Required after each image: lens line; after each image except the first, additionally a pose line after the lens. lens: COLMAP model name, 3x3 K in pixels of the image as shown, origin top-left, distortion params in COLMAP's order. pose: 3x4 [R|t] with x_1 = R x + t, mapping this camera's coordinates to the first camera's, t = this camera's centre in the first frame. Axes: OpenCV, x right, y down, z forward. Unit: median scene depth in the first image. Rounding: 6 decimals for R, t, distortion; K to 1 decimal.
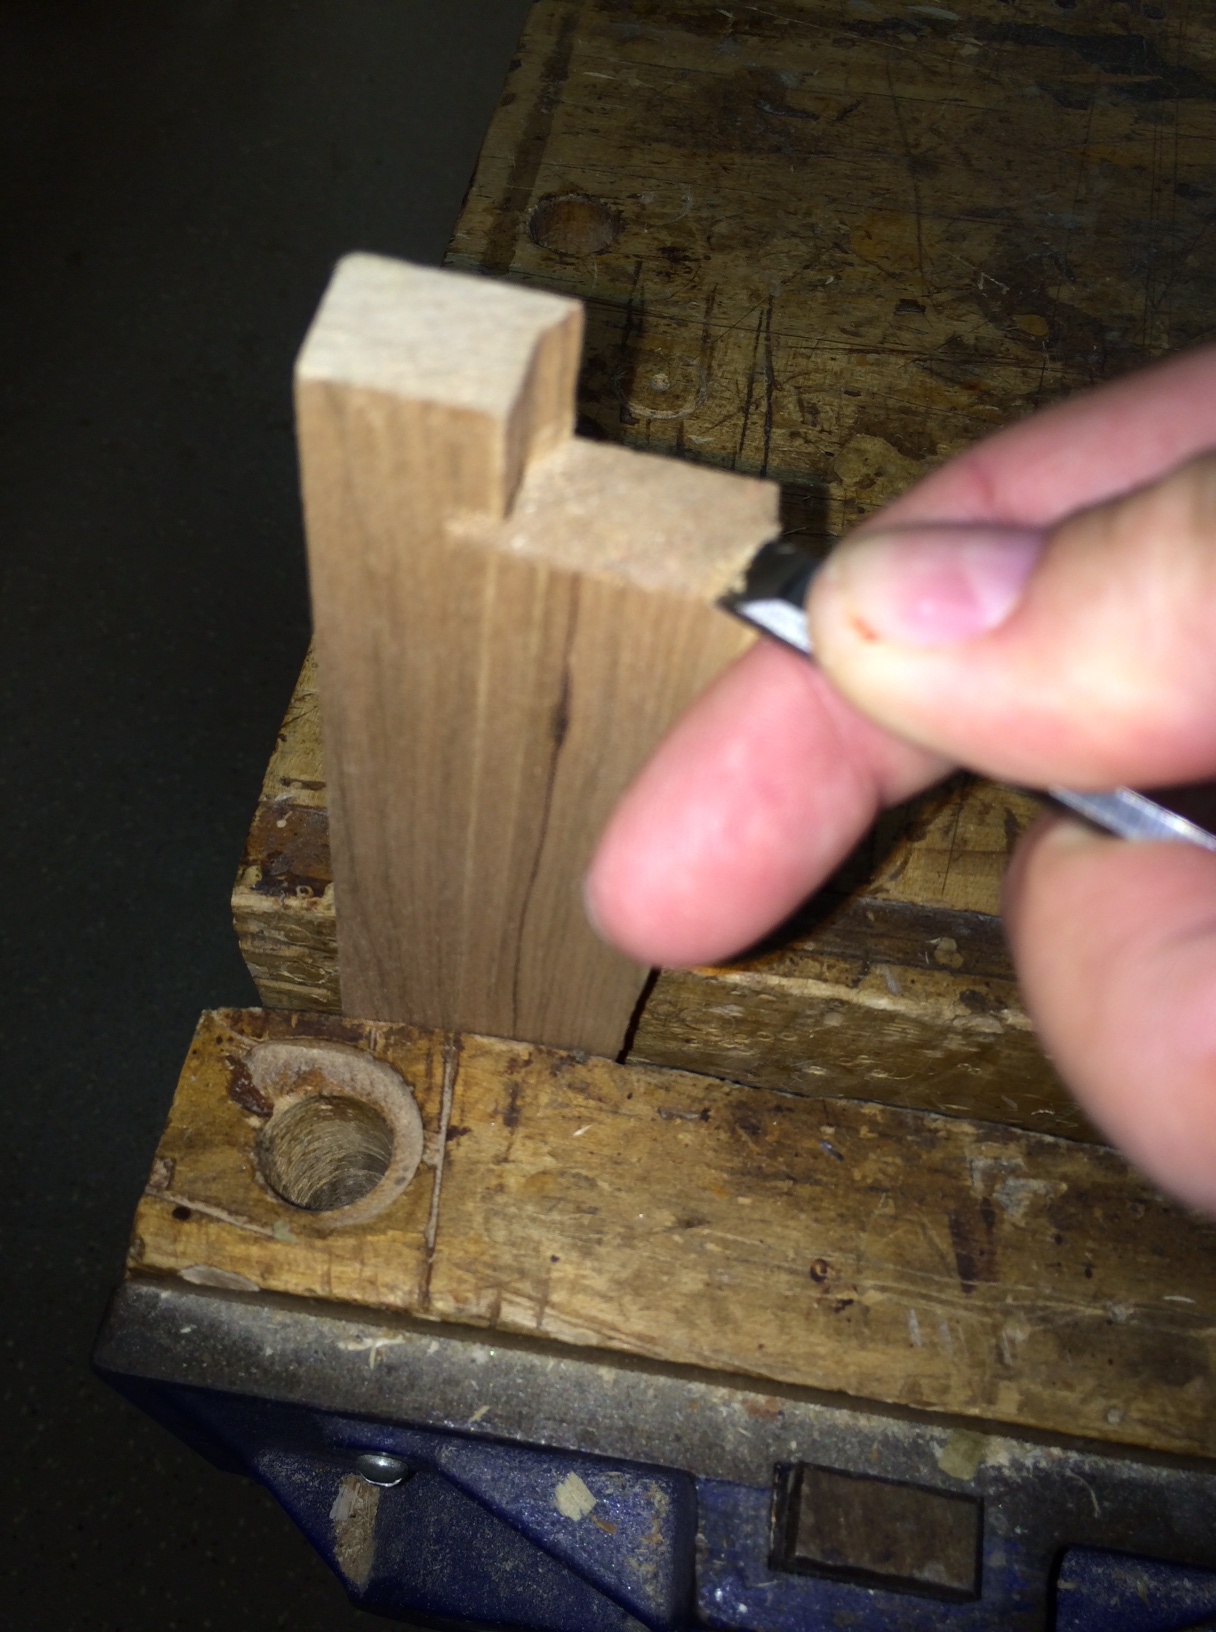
lens RADIAL K [[1414.4, 0, 608.0], [0, 1414.4, 816.0], [0, 0, 1]] dist [0.092088, -0.164501]
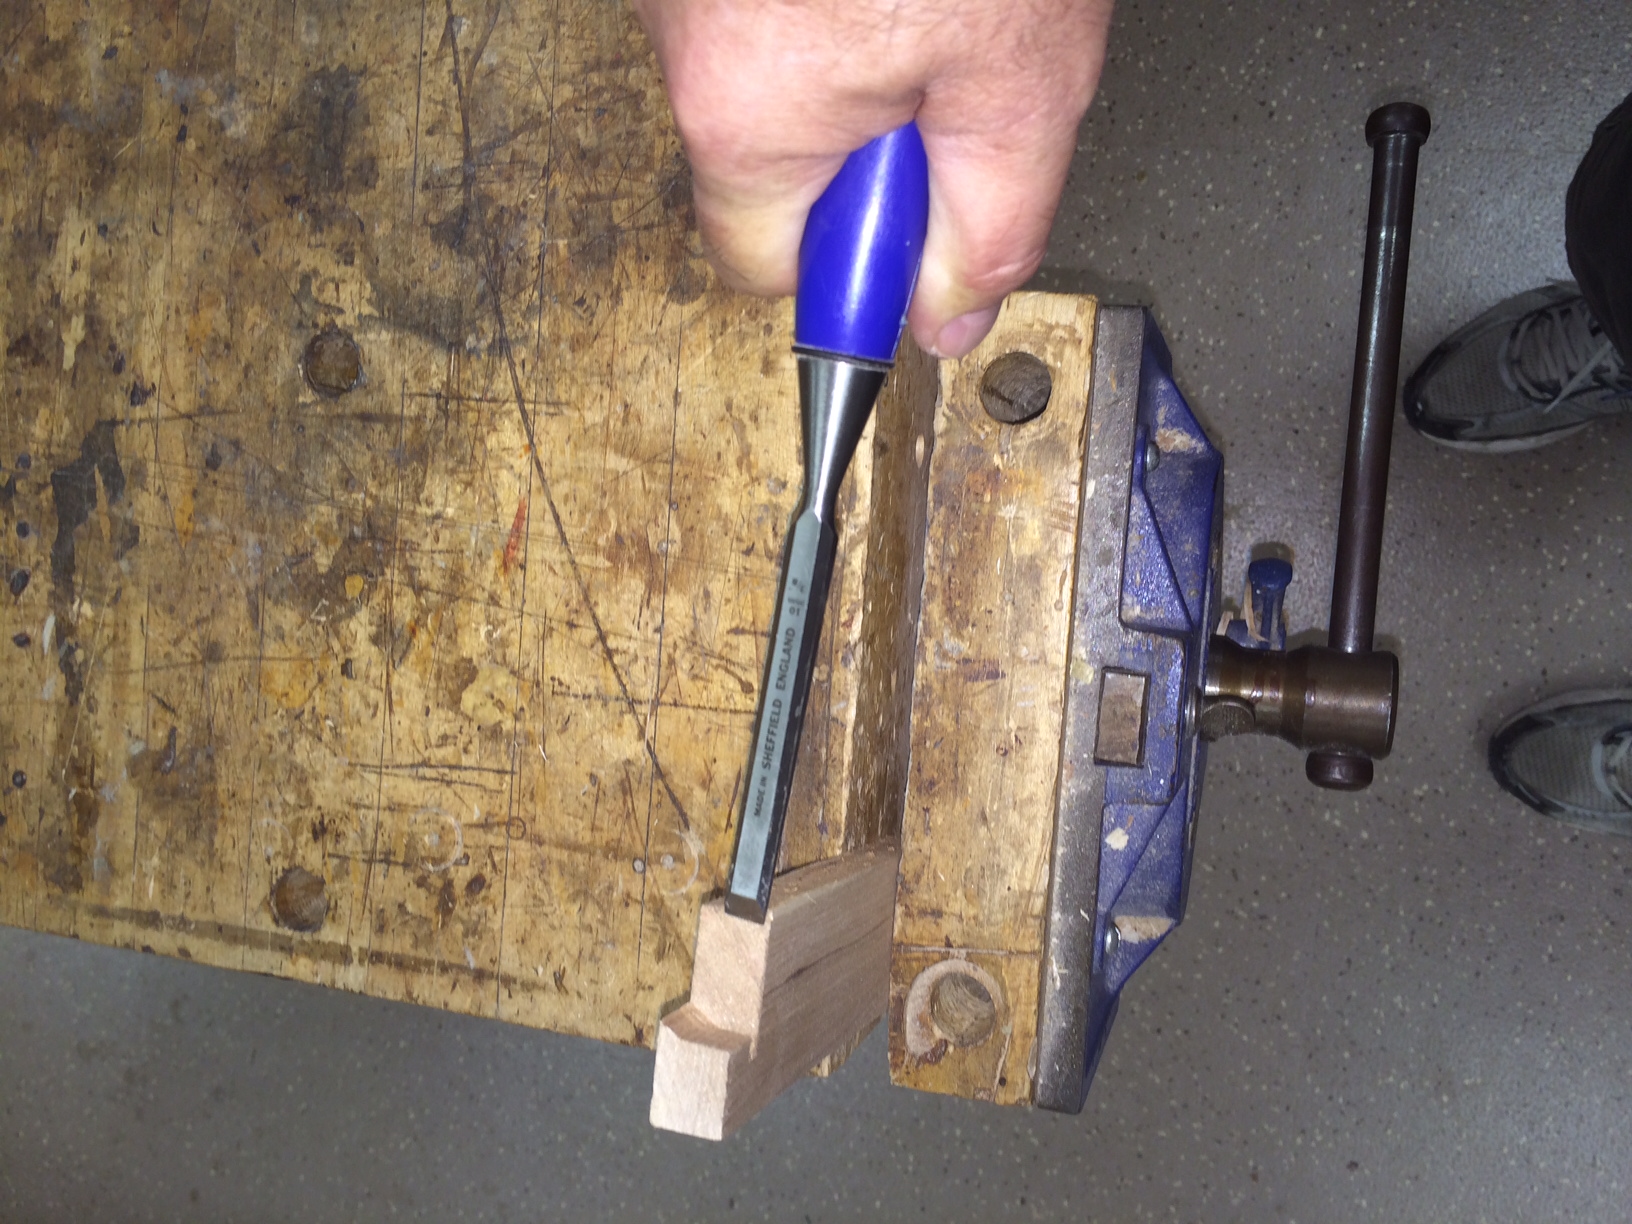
lens RADIAL K [[1414.4, 0, 816.0], [0, 1414.4, 612.0], [0, 0, 1]] dist [0.092088, -0.164501]
pose [[-0.090585, -0.994896, -0.044447, 0.312312], [0.964747, -0.098739, 0.243954, -0.263503], [-0.247098, -0.020782, 0.968768, -0.559973]]
